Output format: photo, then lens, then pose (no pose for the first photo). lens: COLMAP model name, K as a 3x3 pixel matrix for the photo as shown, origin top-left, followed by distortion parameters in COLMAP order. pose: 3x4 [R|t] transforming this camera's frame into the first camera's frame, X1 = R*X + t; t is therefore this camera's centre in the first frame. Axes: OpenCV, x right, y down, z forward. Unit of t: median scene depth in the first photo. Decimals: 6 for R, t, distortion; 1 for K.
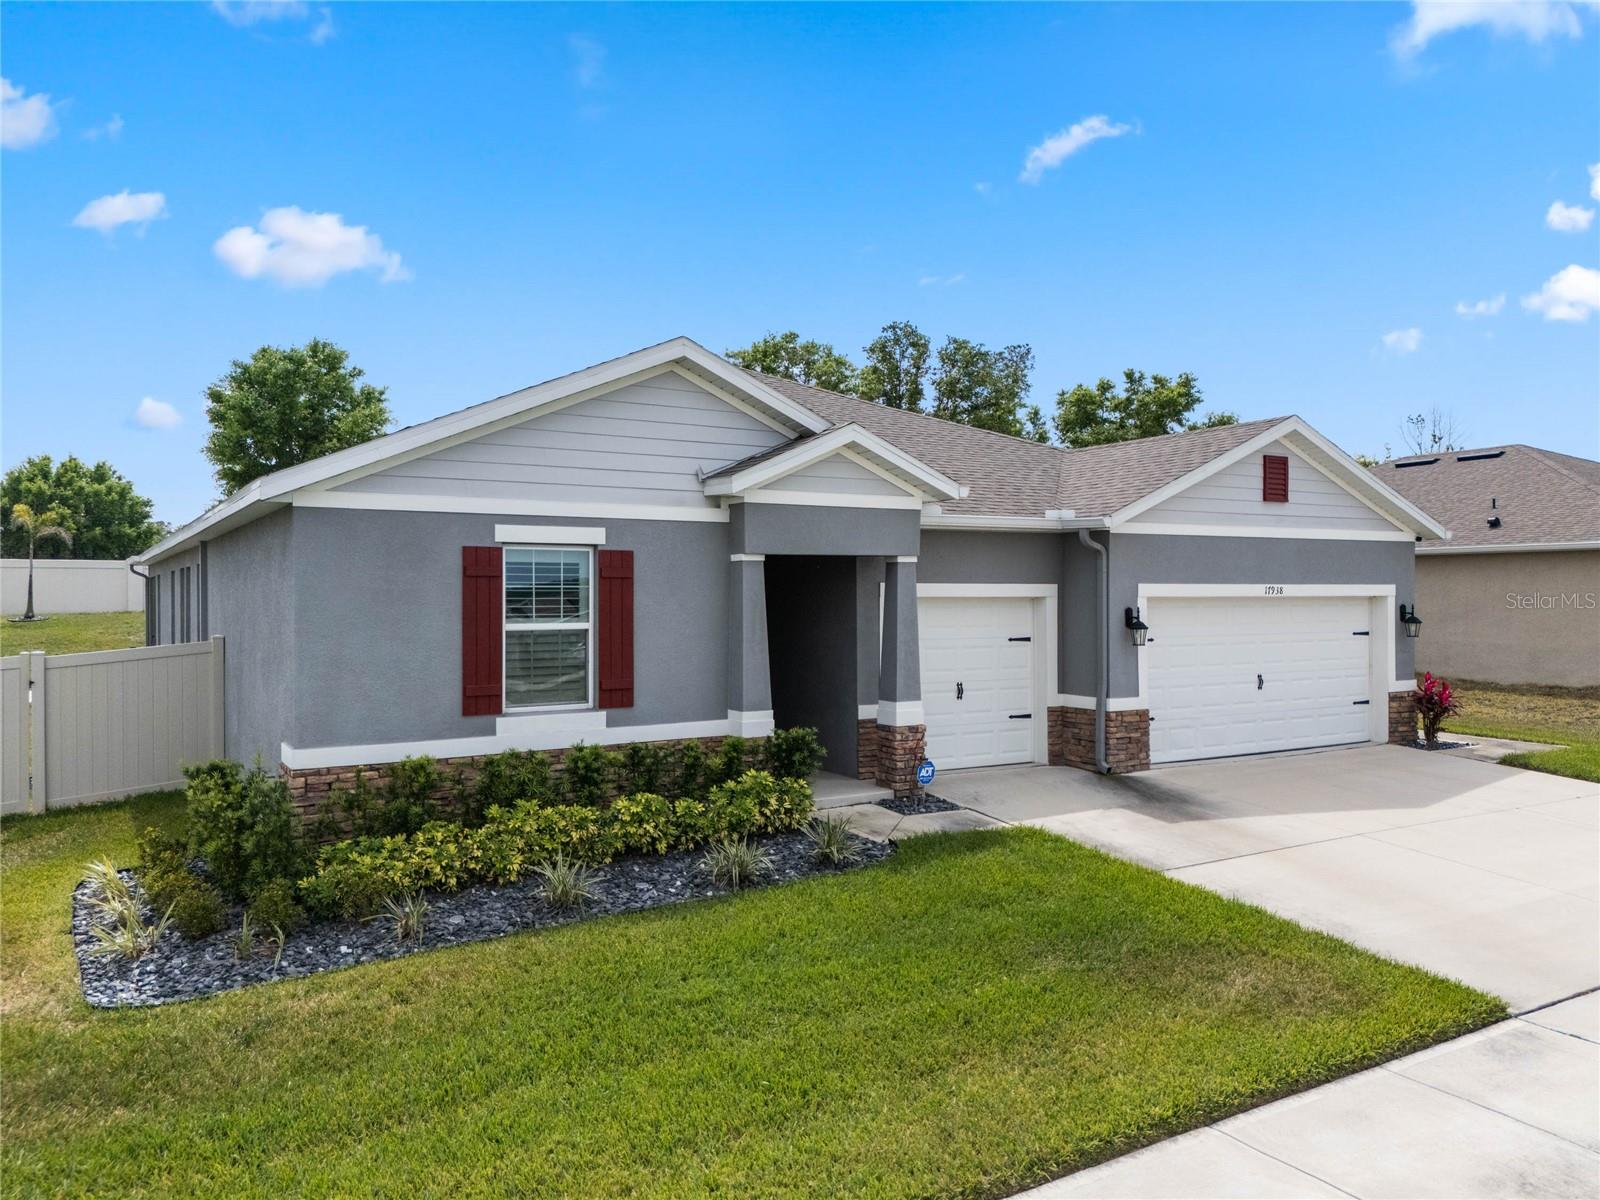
lens RADIAL K [[1093.4, 0, 762.1], [0, 1093.4, 598.7], [0, 0, 1]] dist [0.046285, -0.034021]
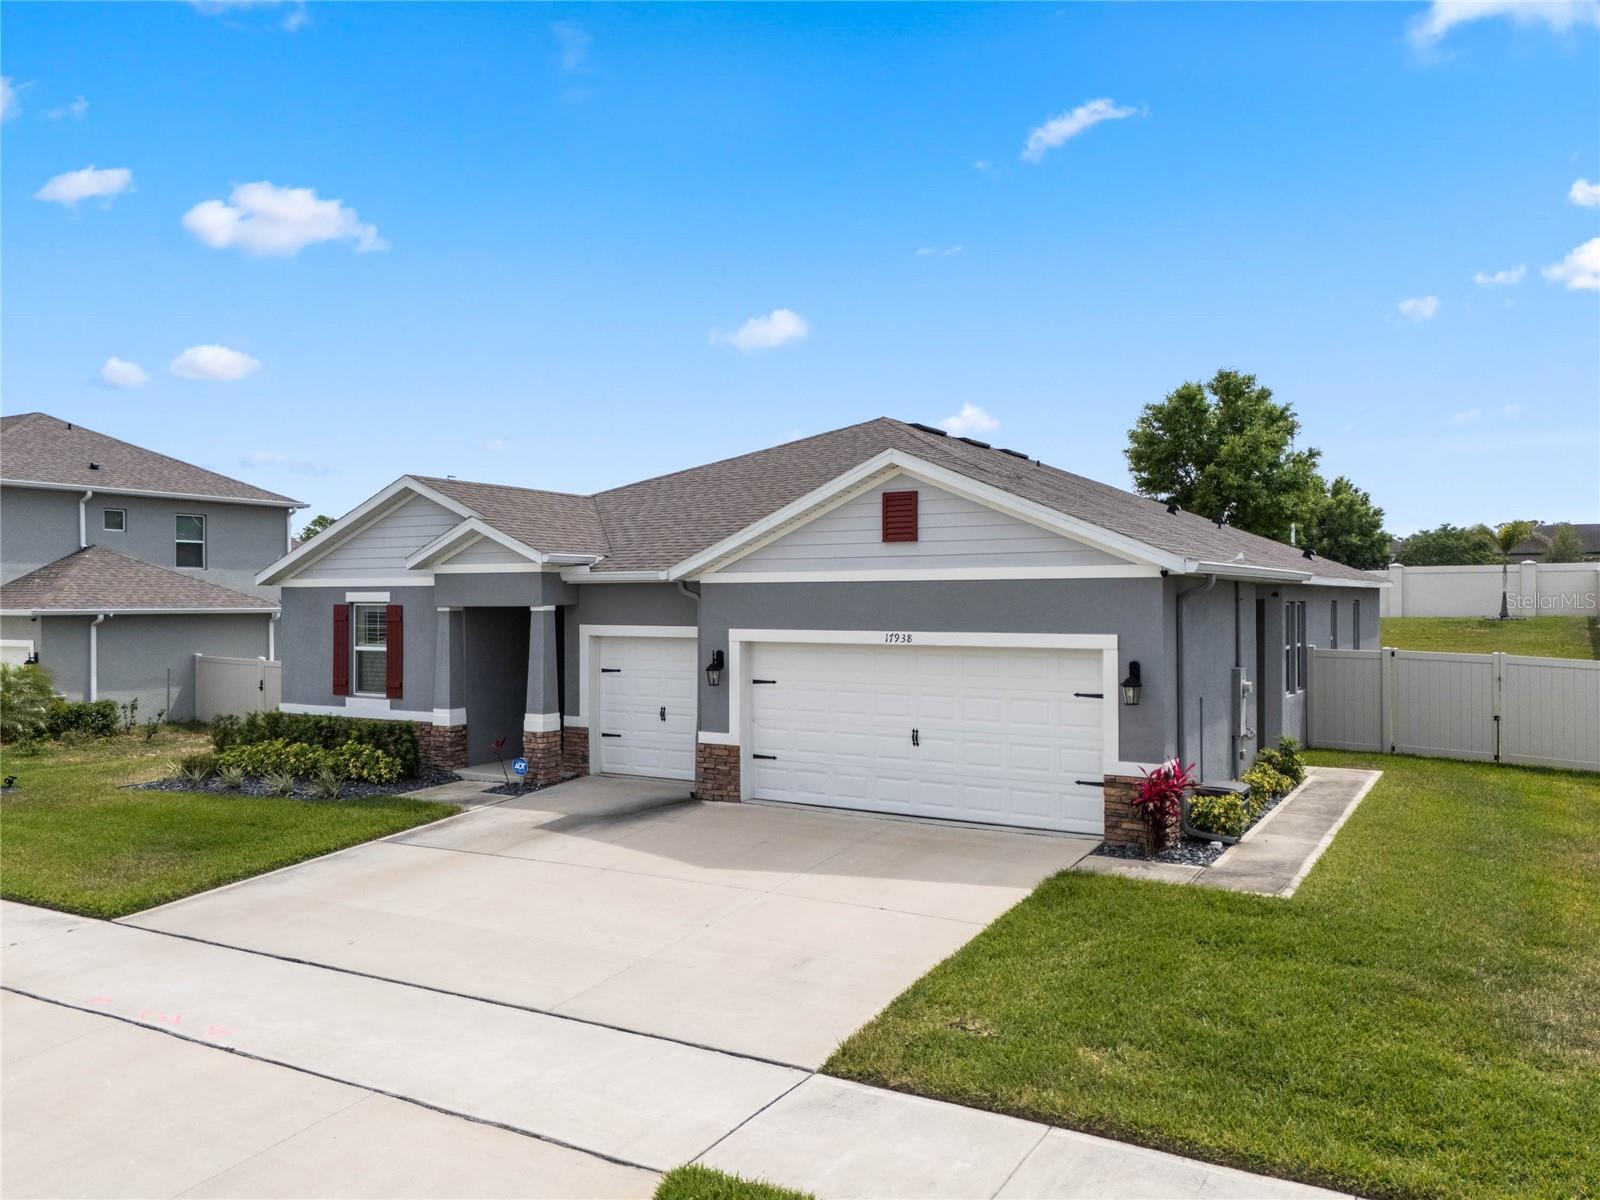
lens RADIAL K [[1097.7, 0, 857.6], [0, 1097.7, 600.4], [0, 0, 1]] dist [0.077577, -0.000537]
pose [[0.543754, 0.001736, -0.839243, 1.498179], [-0.004058, 0.999992, -0.000561, -0.047073], [0.839235, 0.003711, 0.543757, 0.586005]]
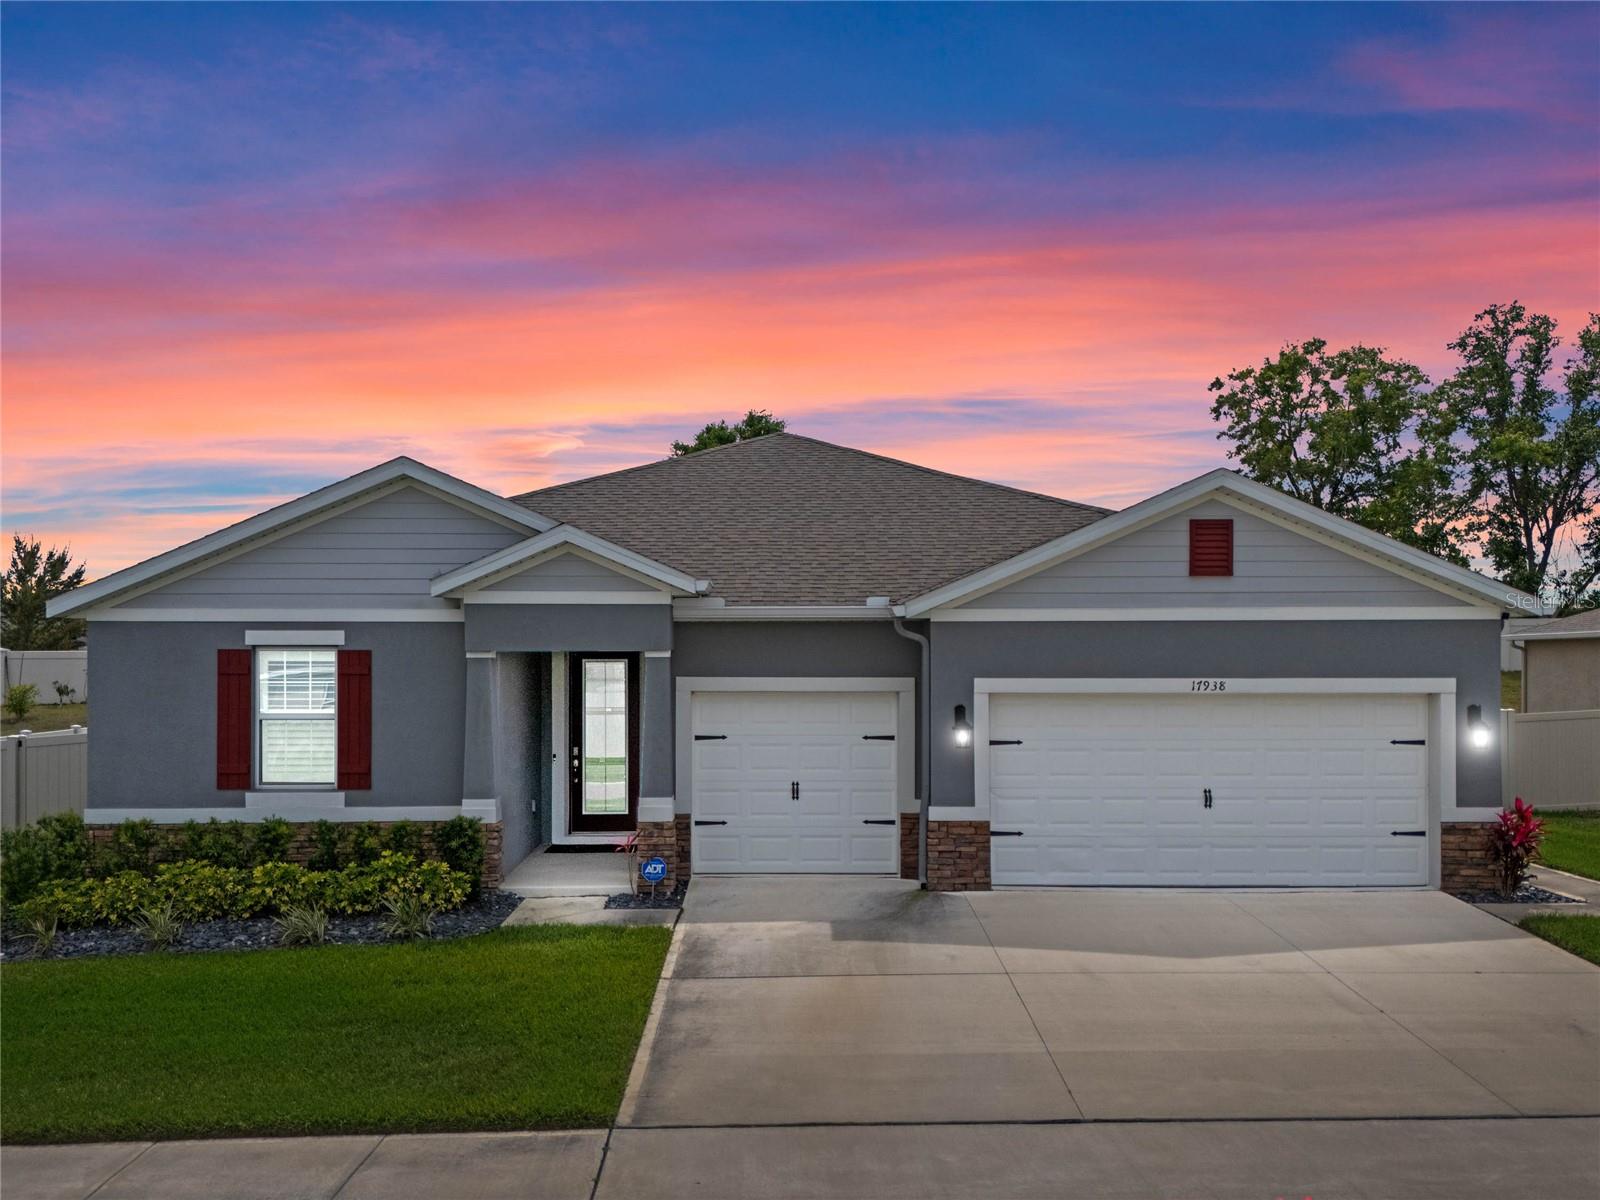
lens RADIAL K [[1279.6, 0, 796.9], [0, 1279.6, 685.6], [0, 0, 1]] dist [0.076179, -0.097708]
pose [[0.885678, 0.007659, -0.464238, 0.785595], [-0.003271, 0.999942, 0.010256, -0.020053], [0.464289, -0.007564, 0.885651, 0.028653]]
